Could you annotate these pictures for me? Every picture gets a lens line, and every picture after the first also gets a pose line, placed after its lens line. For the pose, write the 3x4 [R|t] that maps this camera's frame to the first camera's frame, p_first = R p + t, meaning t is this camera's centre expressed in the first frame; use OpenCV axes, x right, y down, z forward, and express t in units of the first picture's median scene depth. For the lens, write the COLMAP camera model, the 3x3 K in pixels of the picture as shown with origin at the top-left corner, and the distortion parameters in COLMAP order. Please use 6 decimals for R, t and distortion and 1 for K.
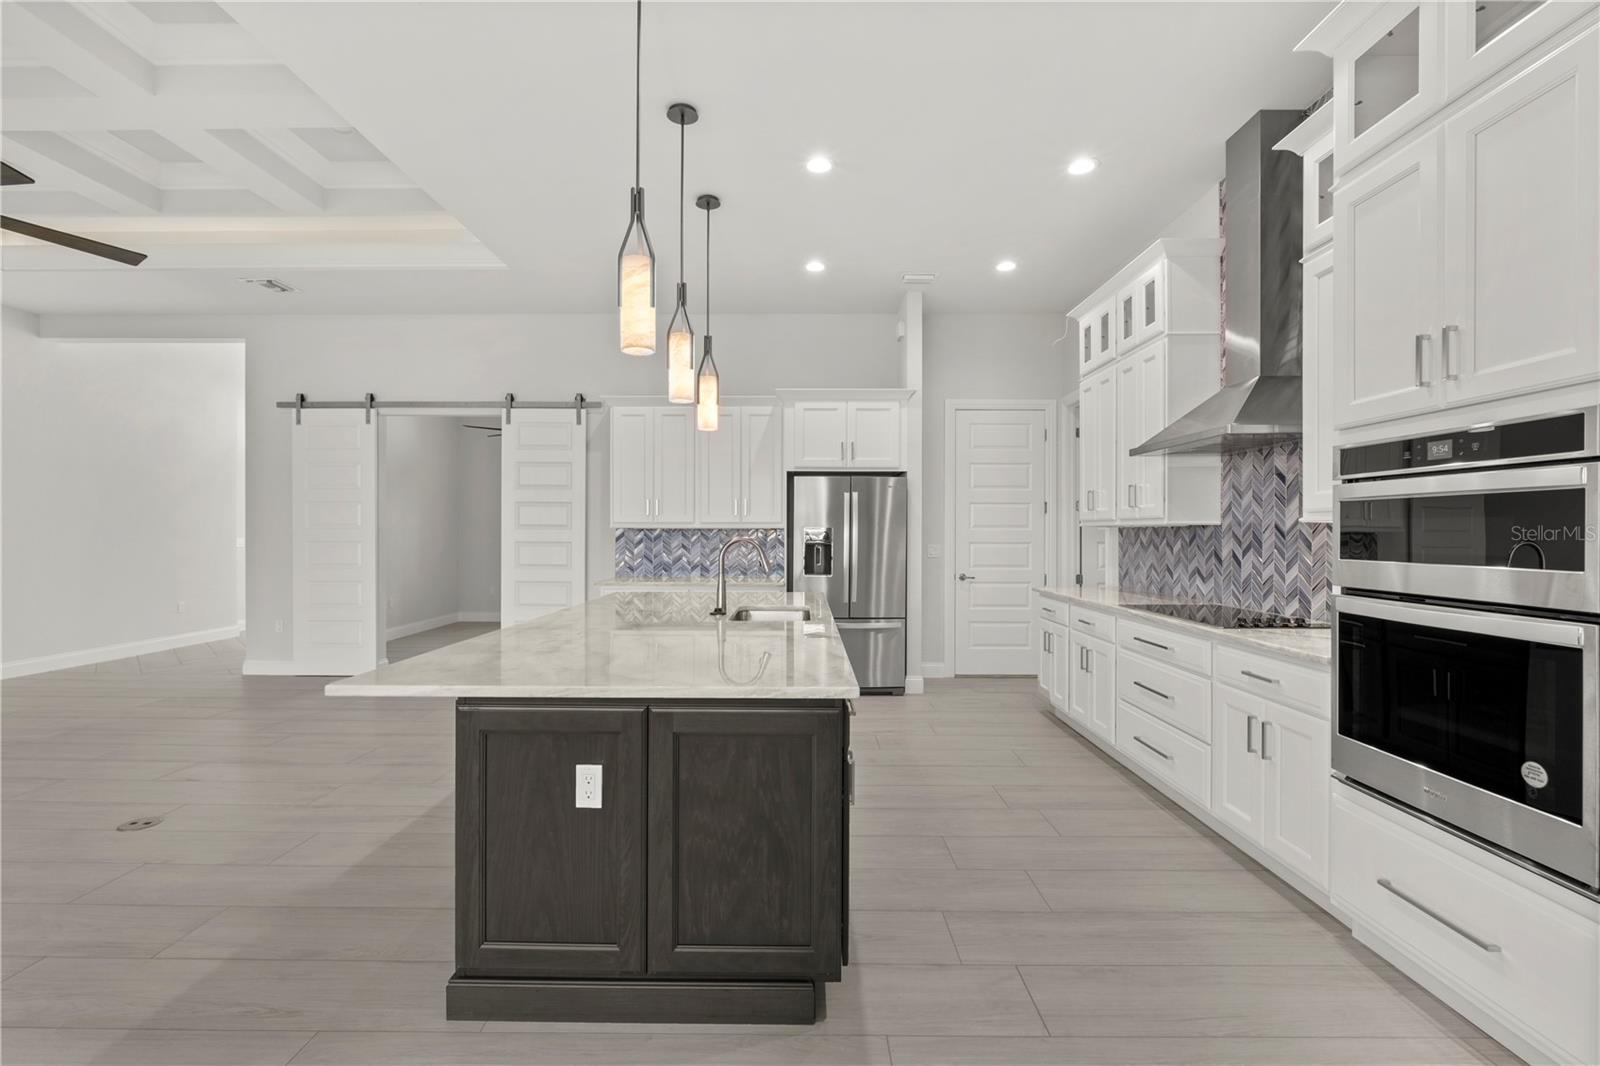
lens RADIAL K [[697.8, 0, 797.1], [0, 697.8, 527.4], [0, 0, 1]] dist [-0.007832, 0.000392]
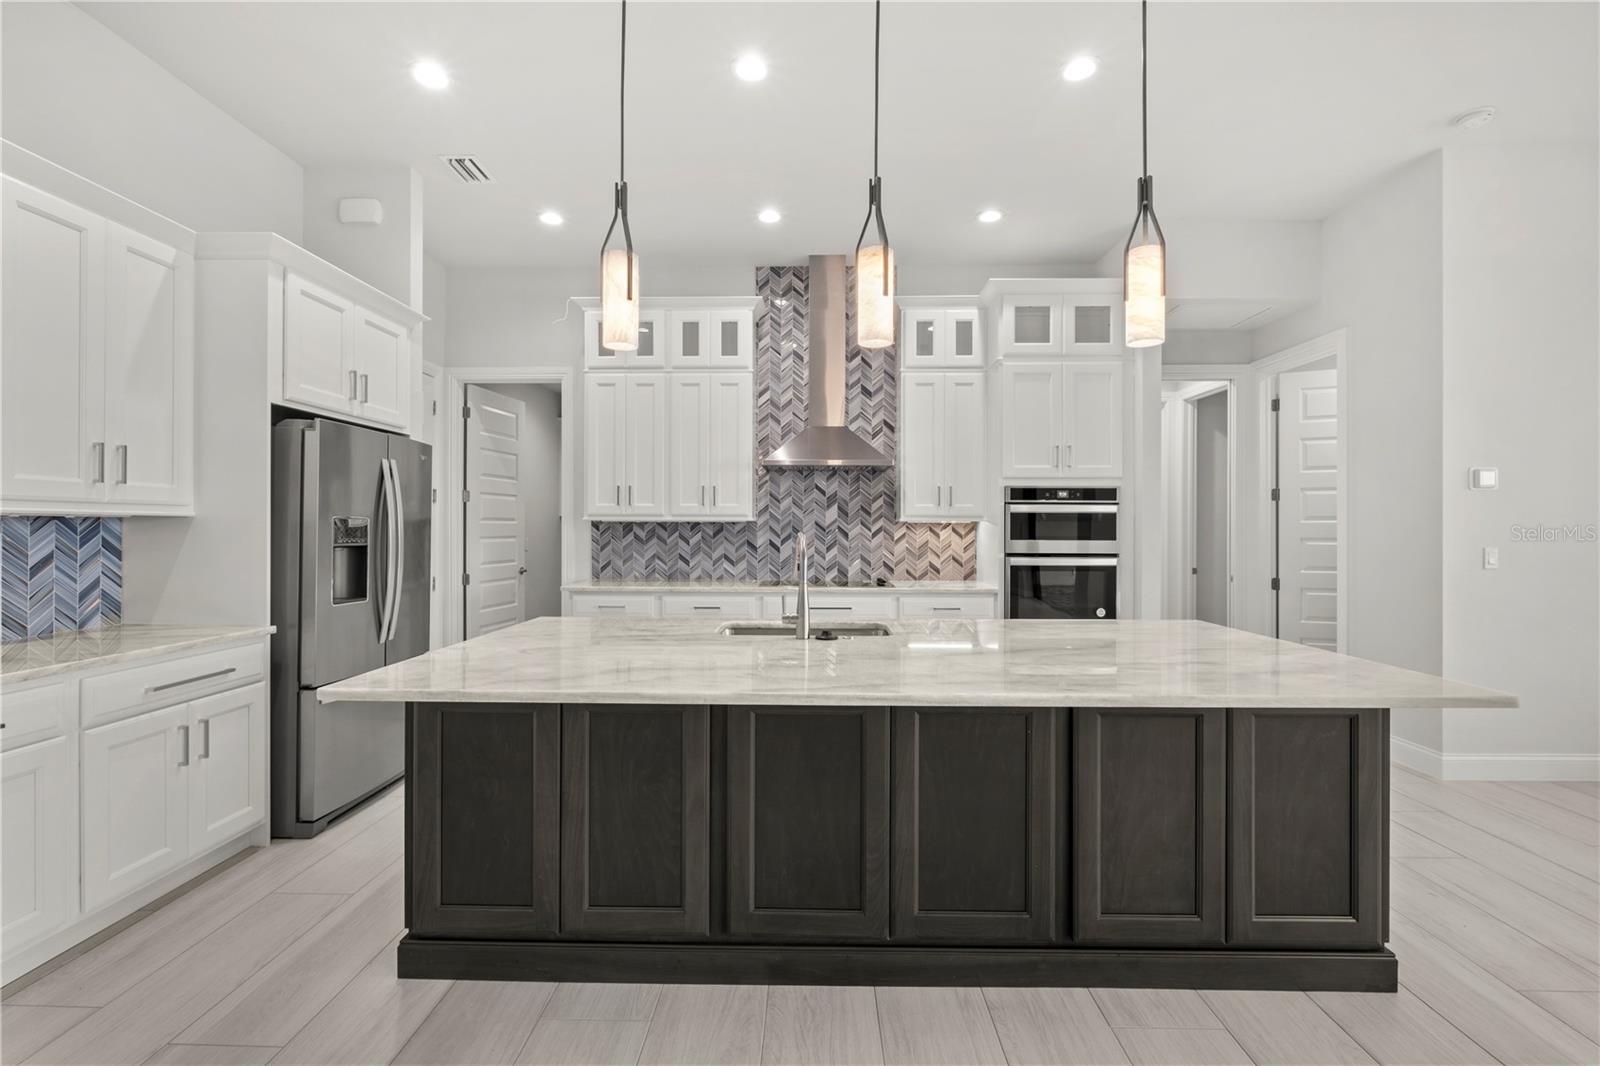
lens RADIAL K [[697.8, 0, 800.2], [0, 697.8, 527.0], [0, 0, 1]] dist [-0.007832, 0.000392]
pose [[0.010269, 0.000076, 0.999947, -0.804708], [-0.009109, 0.999959, 0.000017, 0.006974], [-0.999906, -0.009109, 0.010269, 0.975960]]
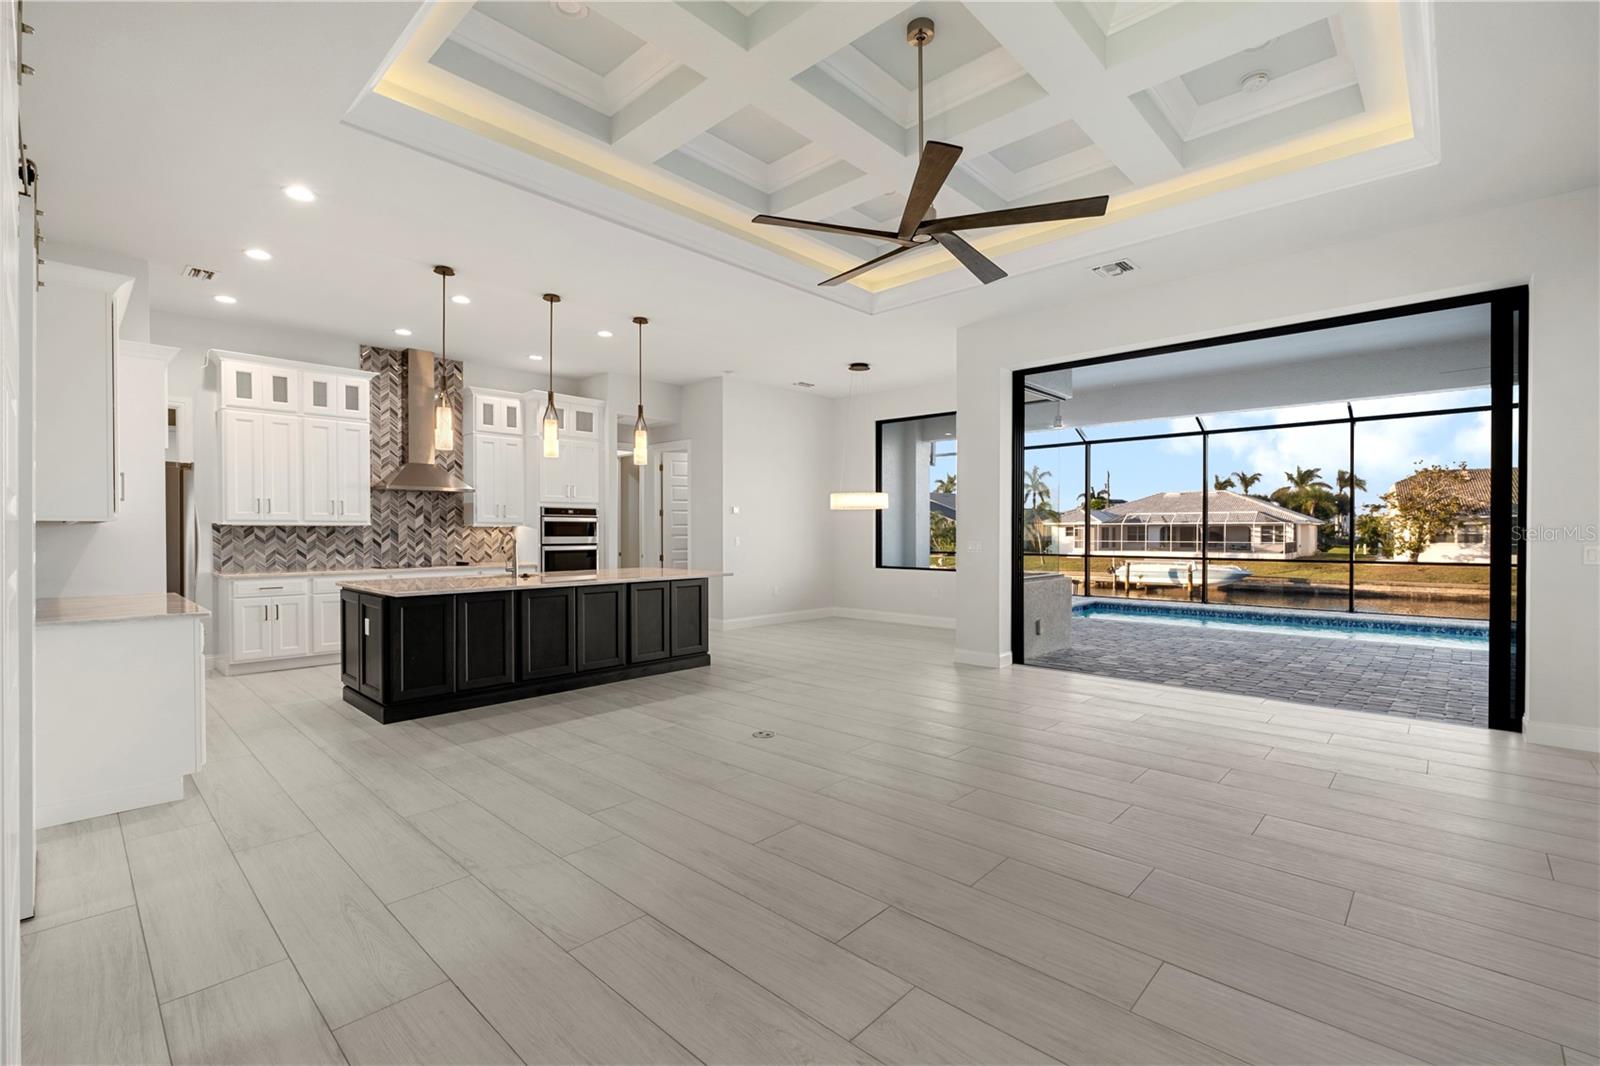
lens RADIAL K [[697.8, 0, 795.2], [0, 697.8, 532.8], [0, 0, 1]] dist [-0.007832, 0.000392]
pose [[-0.734893, -0.006247, 0.678154, -1.690317], [-0.007025, 0.999974, 0.001598, 0.005303], [-0.678147, -0.003590, -0.734918, 1.731242]]
